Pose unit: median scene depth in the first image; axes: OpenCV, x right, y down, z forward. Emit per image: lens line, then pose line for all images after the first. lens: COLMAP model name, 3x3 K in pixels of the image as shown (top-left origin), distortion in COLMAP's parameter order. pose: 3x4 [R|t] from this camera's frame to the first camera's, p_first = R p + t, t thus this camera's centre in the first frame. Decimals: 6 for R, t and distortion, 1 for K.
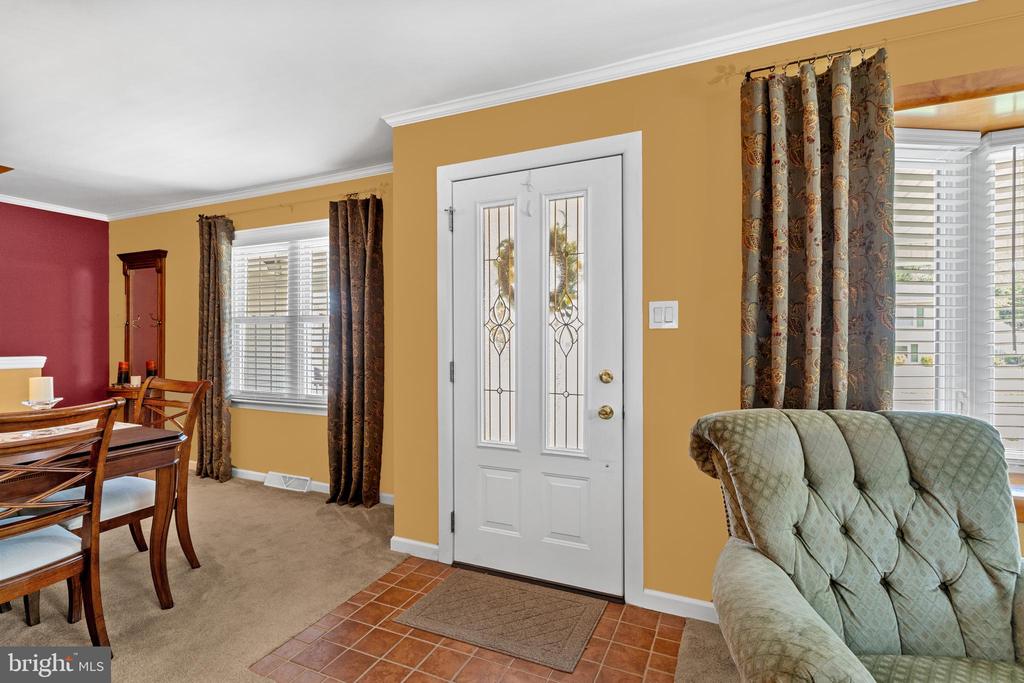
lens RADIAL K [[491.2, 0, 514.7], [0, 491.2, 340.7], [0, 0, 1]] dist [-0.004289, -0.000965]
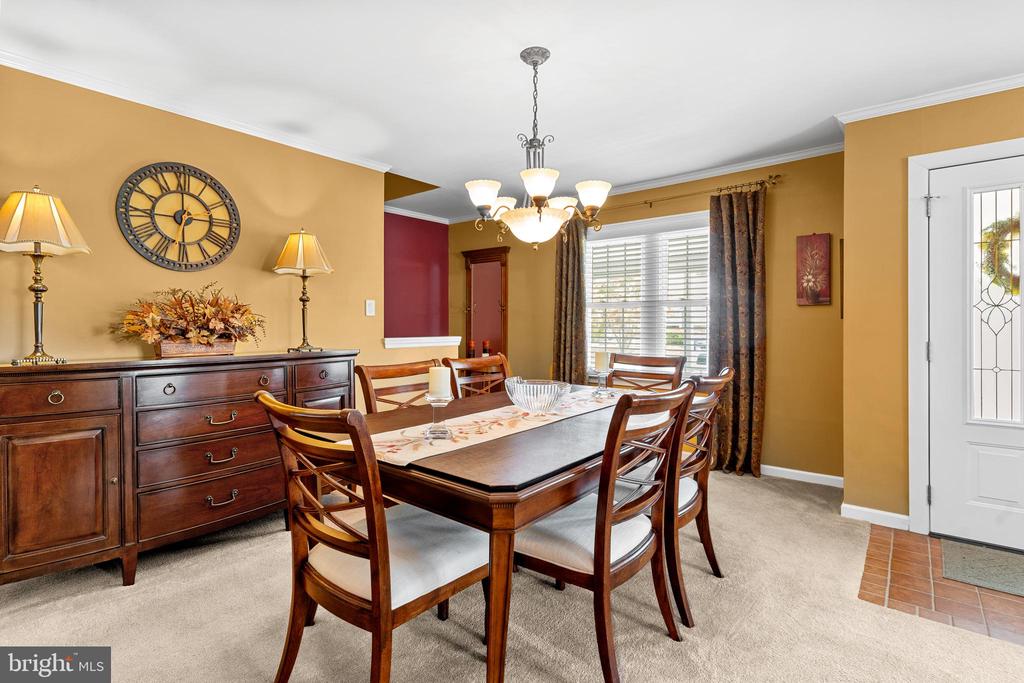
lens RADIAL K [[491.2, 0, 515.6], [0, 491.2, 323.9], [0, 0, 1]] dist [-0.004289, -0.000965]
pose [[0.968070, -0.005658, -0.250616, -0.537670], [0.006122, 0.999981, 0.001071, -0.001035], [0.250605, -0.002571, 0.968086, -0.173514]]
